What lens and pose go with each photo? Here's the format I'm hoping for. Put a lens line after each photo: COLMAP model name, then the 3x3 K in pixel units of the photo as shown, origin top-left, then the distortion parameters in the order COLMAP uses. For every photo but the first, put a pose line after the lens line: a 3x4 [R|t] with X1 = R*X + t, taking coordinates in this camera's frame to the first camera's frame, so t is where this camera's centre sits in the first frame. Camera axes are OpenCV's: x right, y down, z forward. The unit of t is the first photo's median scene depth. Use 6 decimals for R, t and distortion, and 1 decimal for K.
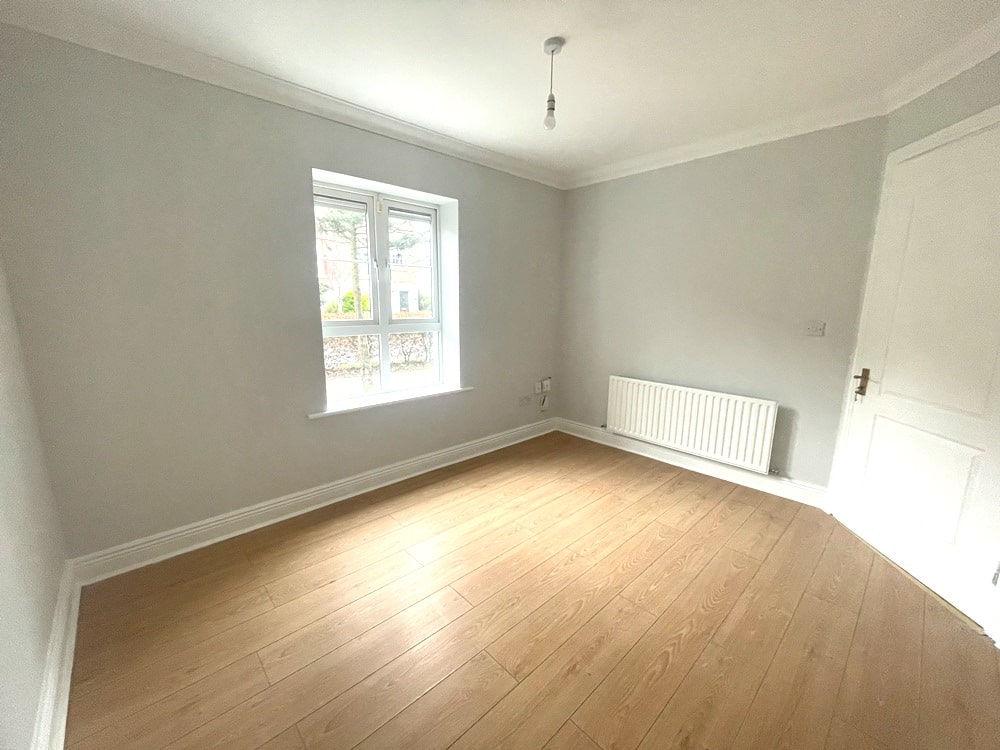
lens RADIAL K [[402.1, 0, 499.8], [0, 402.1, 383.0], [0, 0, 1]] dist [-0.007107, 0.000589]
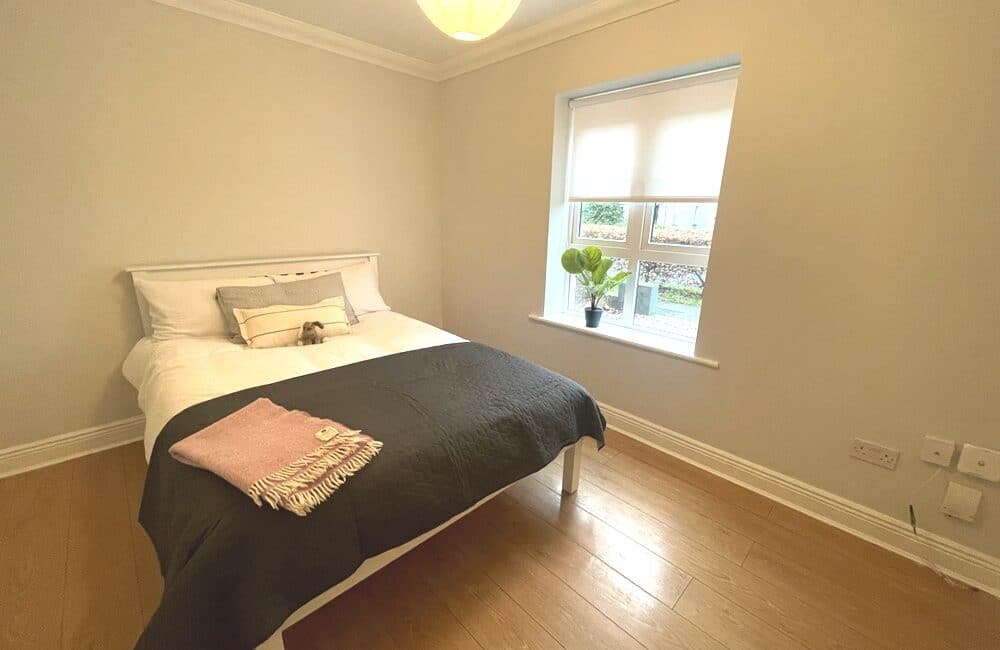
lens RADIAL K [[407.9, 0, 499.8], [0, 407.9, 326.6], [0, 0, 1]] dist [-0.004651, 0.001591]
pose [[0.005741, 0.265592, -0.964068, 0.543642], [-0.216357, 0.941579, 0.258108, -0.138274], [0.976298, 0.207101, 0.062868, 0.638601]]
